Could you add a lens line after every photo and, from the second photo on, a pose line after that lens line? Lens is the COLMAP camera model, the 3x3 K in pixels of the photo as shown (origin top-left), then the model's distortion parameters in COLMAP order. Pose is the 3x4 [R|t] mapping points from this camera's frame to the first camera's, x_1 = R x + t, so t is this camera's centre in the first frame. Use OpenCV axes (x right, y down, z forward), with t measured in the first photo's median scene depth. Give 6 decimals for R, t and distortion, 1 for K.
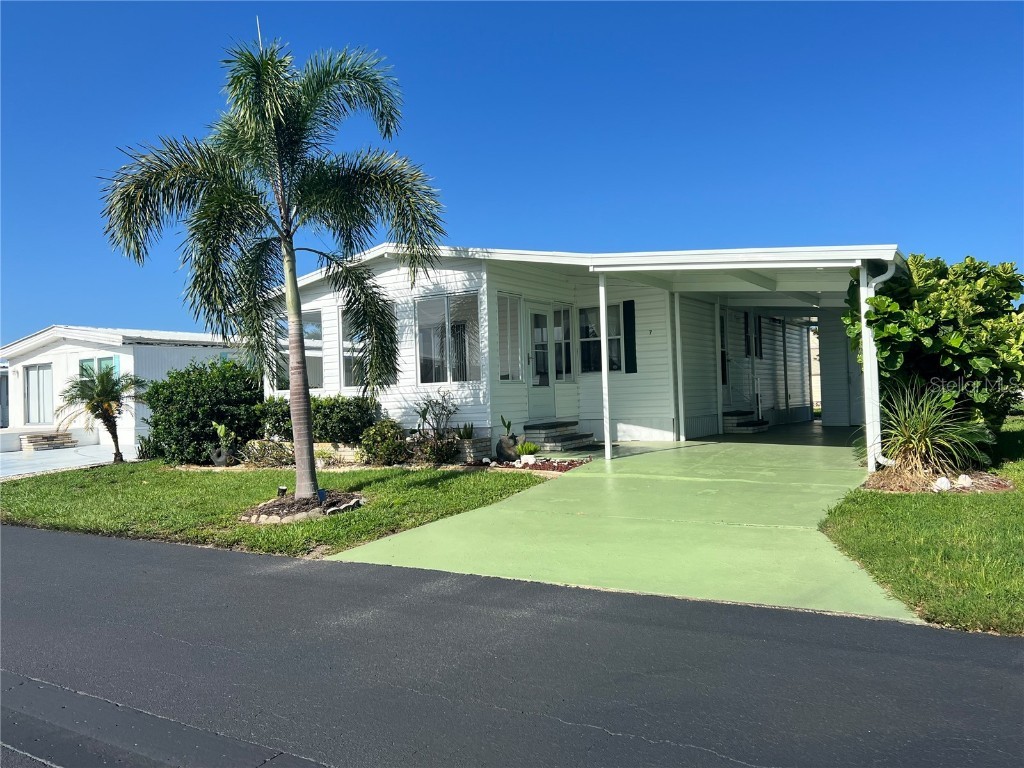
lens RADIAL K [[815.9, 0, 507.1], [0, 815.9, 382.5], [0, 0, 1]] dist [0.059931, -0.043201]
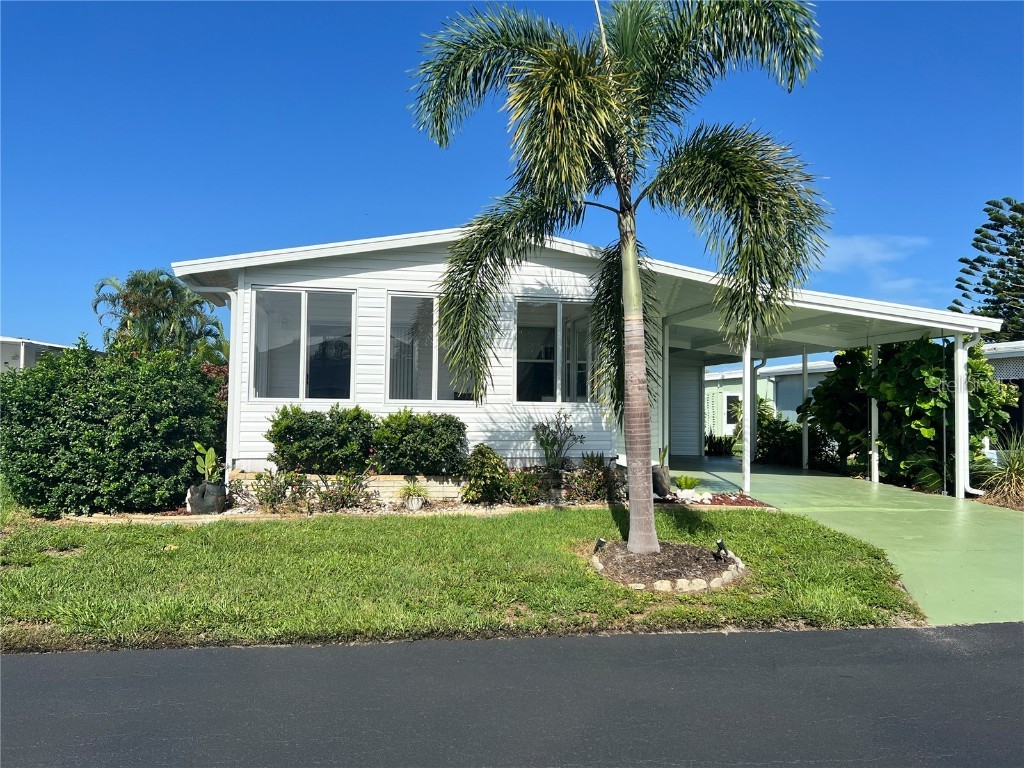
lens RADIAL K [[815.9, 0, 512.4], [0, 815.9, 379.7], [0, 0, 1]] dist [0.059931, -0.043201]
pose [[0.722995, 0.082499, 0.685910, -0.677860], [-0.048495, 0.996456, -0.068734, 0.035926], [-0.689149, 0.016431, 0.724433, 0.424794]]
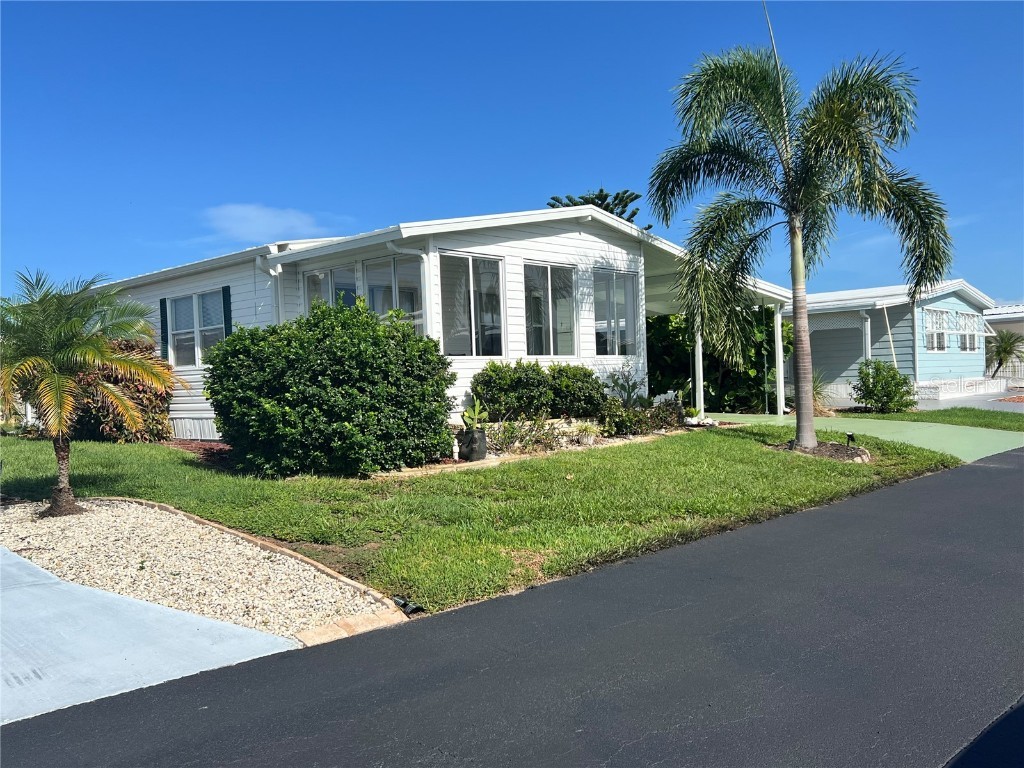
lens RADIAL K [[856.0, 0, 508.8], [0, 856.0, 387.4], [0, 0, 1]] dist [0.055052, -0.019264]
pose [[0.183084, 0.032874, 0.982548, -1.150294], [0.025689, 0.998940, -0.038209, 0.077272], [-0.982762, 0.032236, 0.182045, 0.935024]]
